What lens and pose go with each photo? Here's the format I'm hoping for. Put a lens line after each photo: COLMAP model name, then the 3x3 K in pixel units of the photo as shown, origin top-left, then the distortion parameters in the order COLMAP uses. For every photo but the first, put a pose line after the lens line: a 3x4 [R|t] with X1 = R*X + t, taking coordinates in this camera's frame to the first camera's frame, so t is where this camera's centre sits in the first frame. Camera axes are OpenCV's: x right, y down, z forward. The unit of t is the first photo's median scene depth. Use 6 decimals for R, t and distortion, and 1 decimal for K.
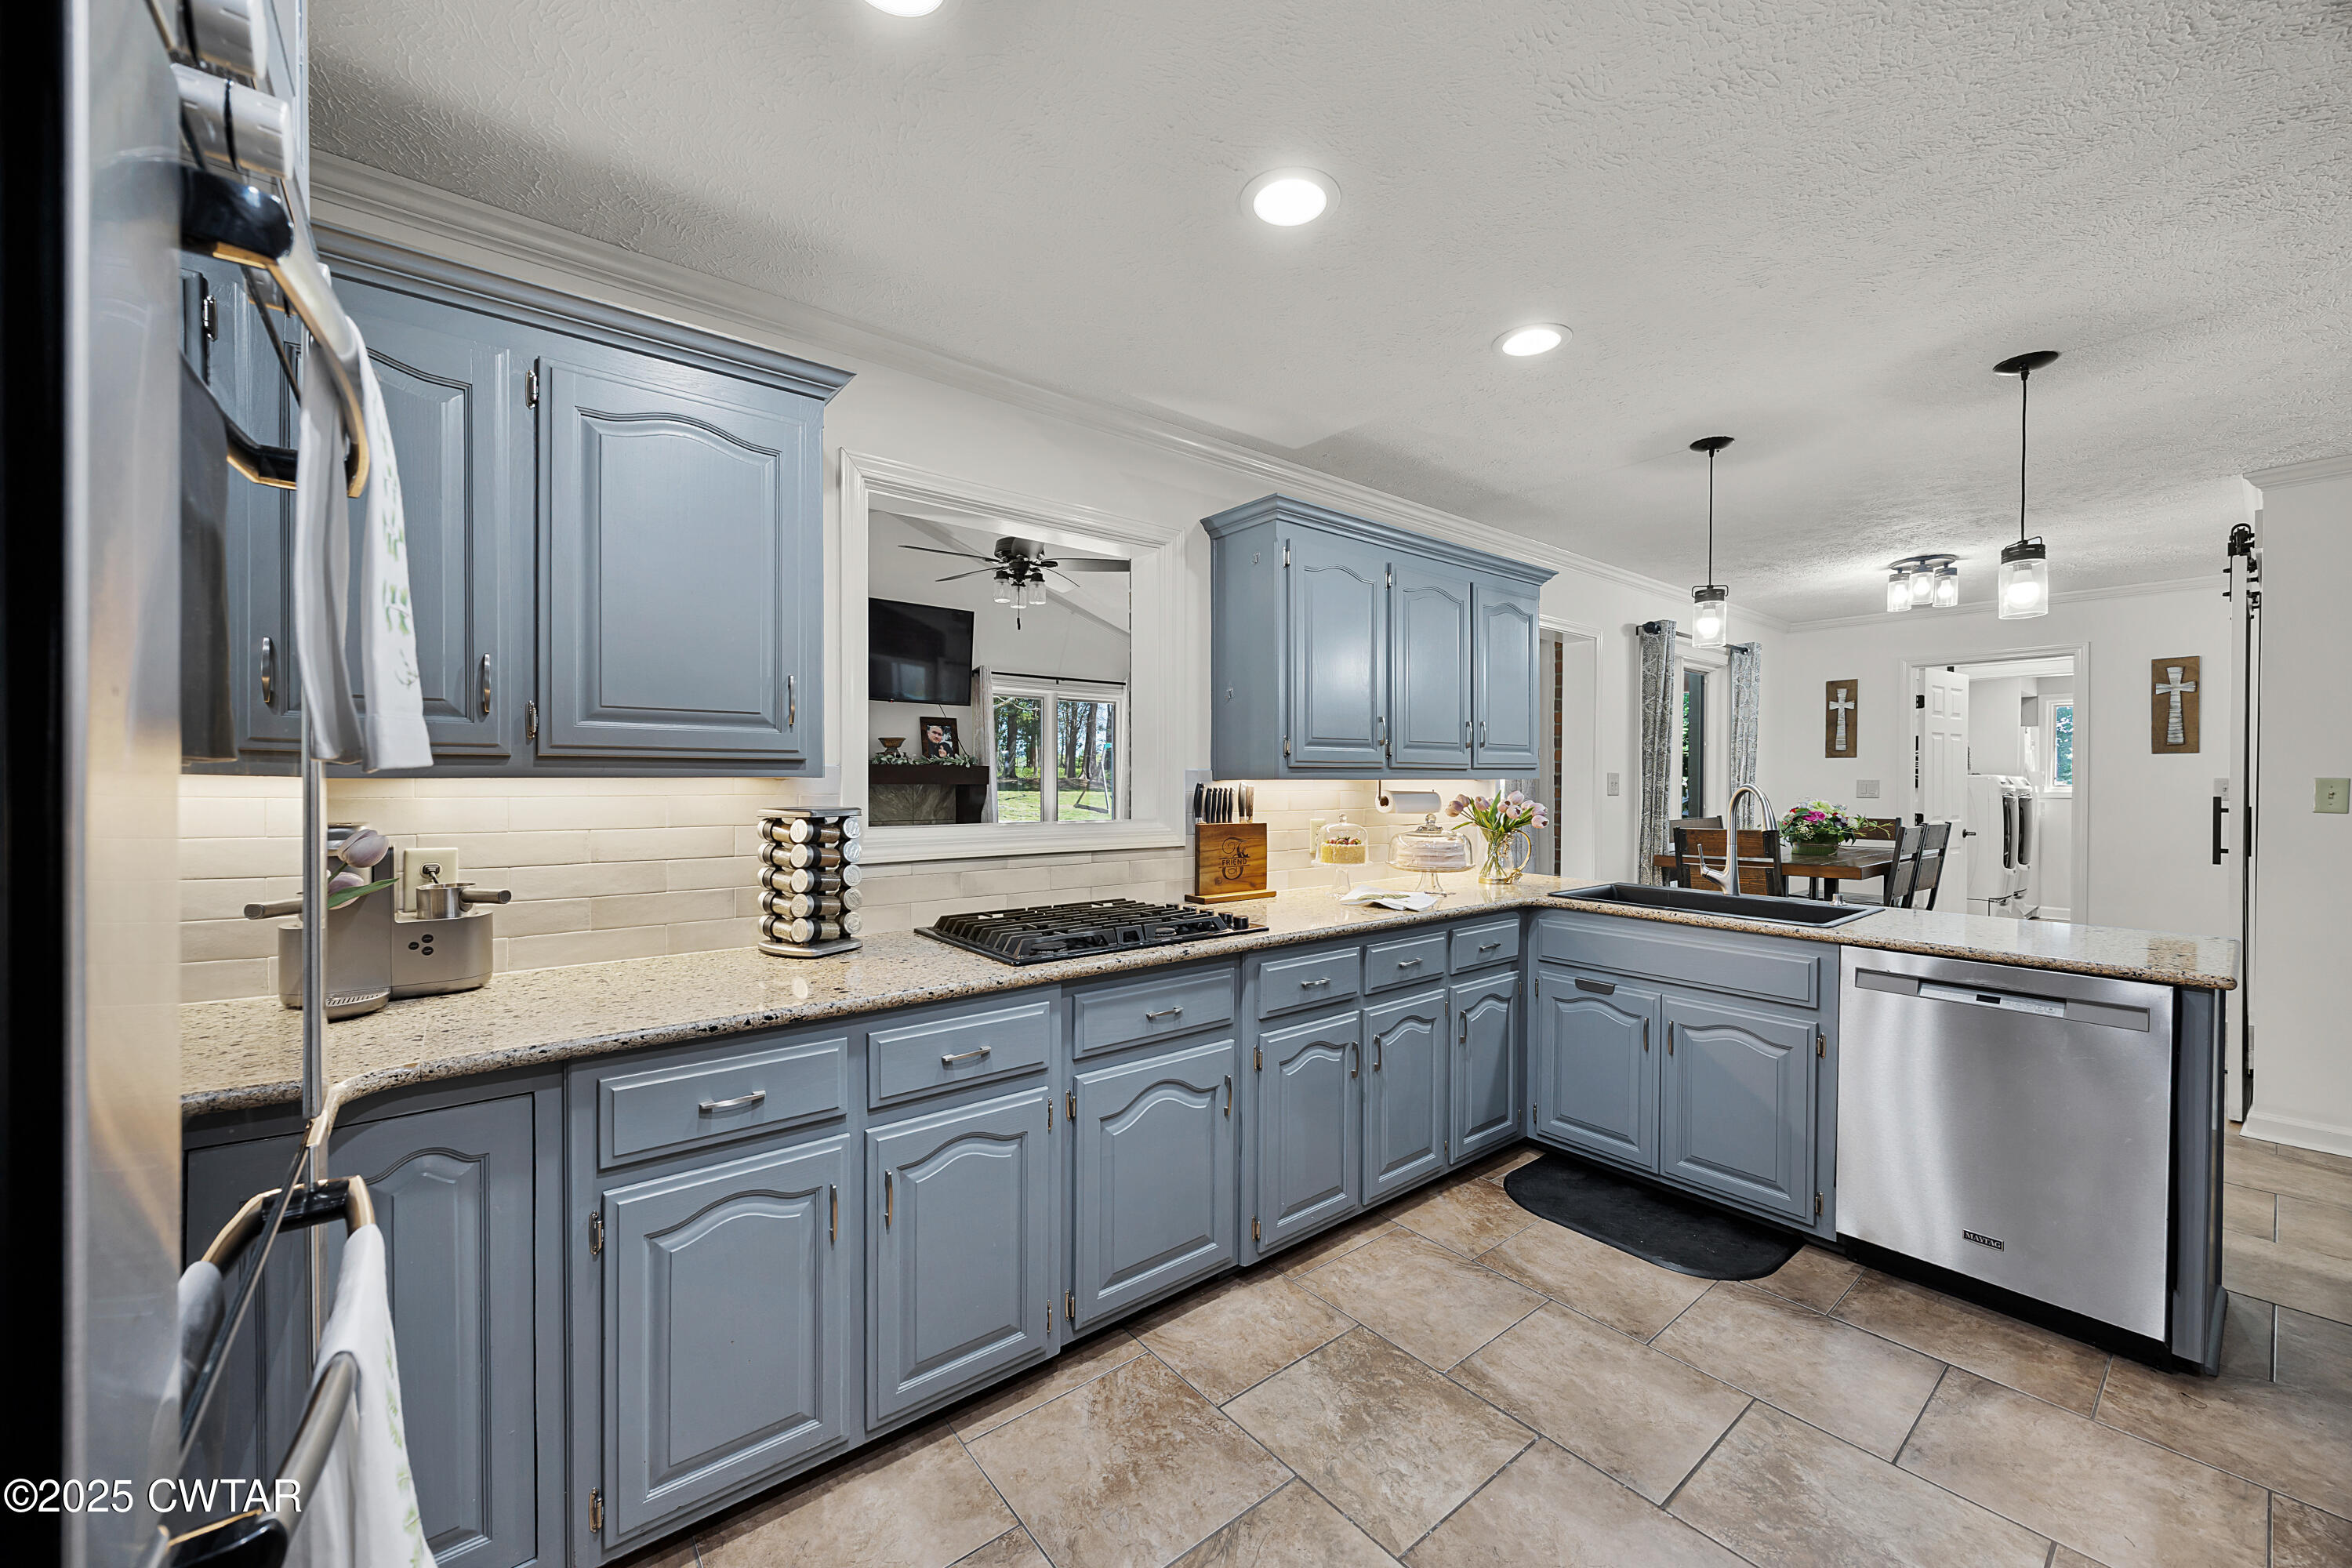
lens RADIAL K [[896.2, 0, 1165.6], [0, 896.2, 792.2], [0, 0, 1]] dist [-0.005828, 0.000104]
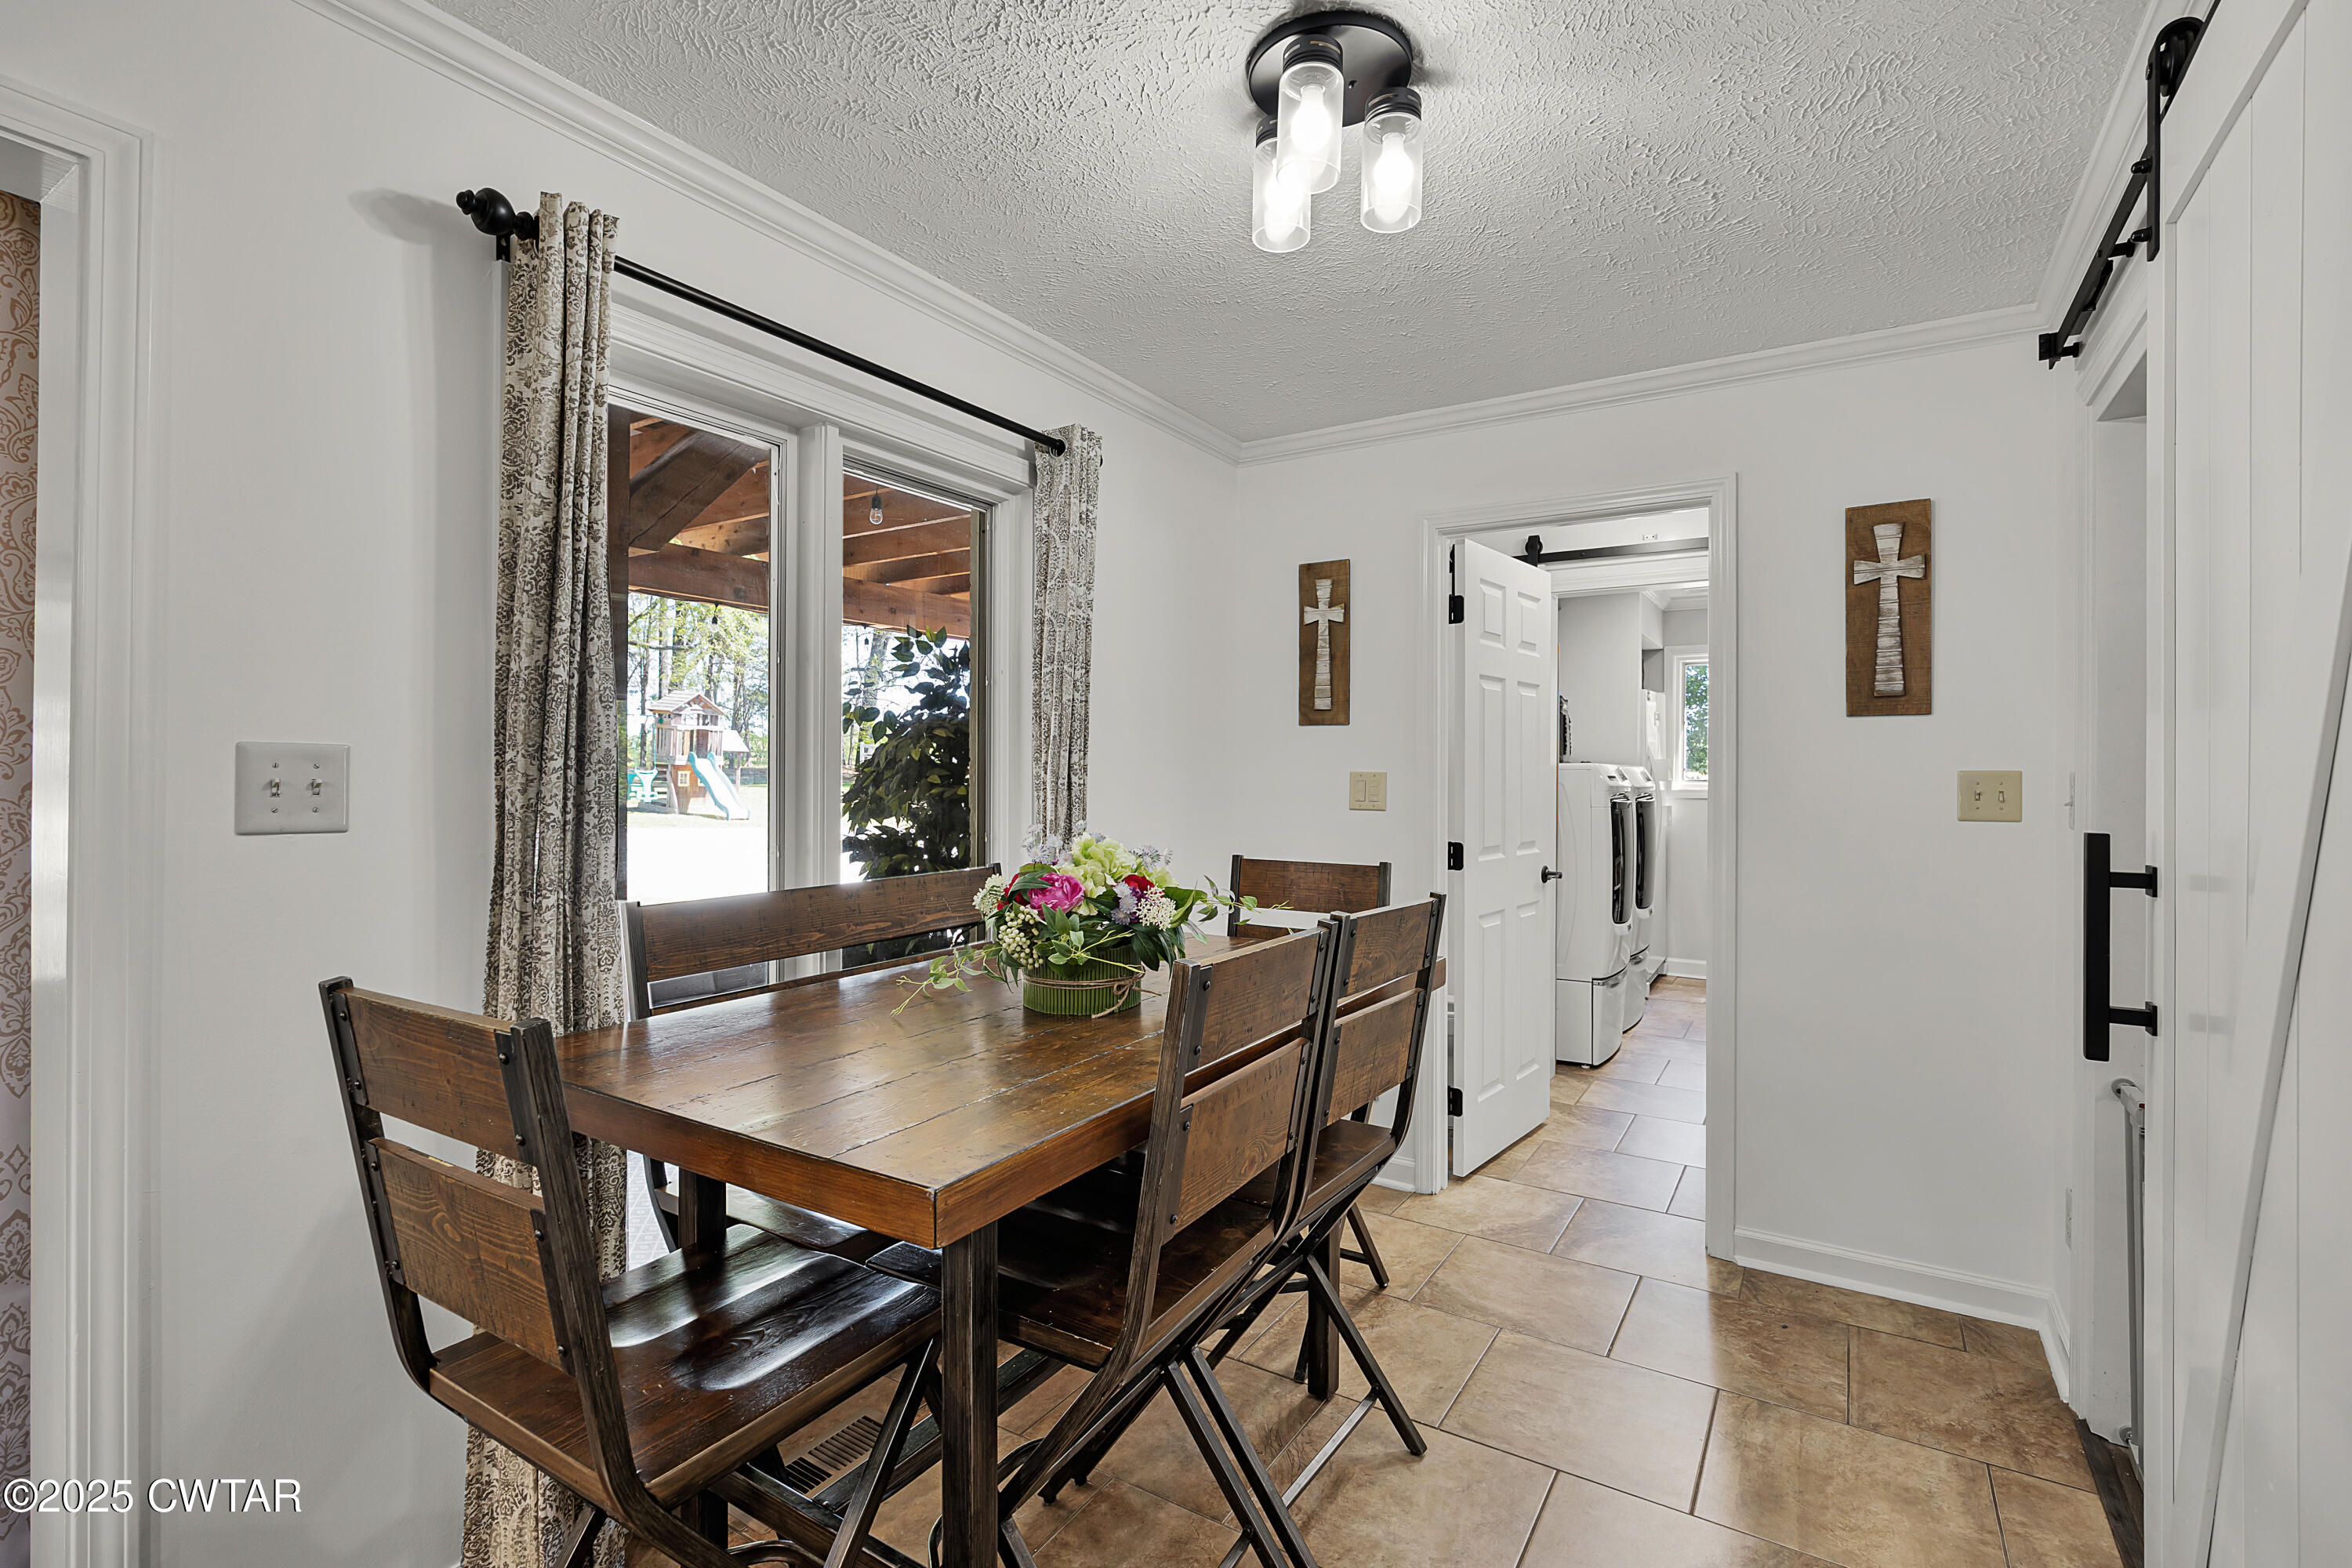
lens RADIAL K [[1065.5, 0, 1182.4], [0, 1065.5, 770.0], [0, 0, 1]] dist [-0.003816, -0.000293]
pose [[0.941899, 0.001324, 0.335894, 0.506564], [0.002591, 0.999934, -0.011210, -0.008907], [-0.335886, 0.011429, 0.941833, 0.503713]]
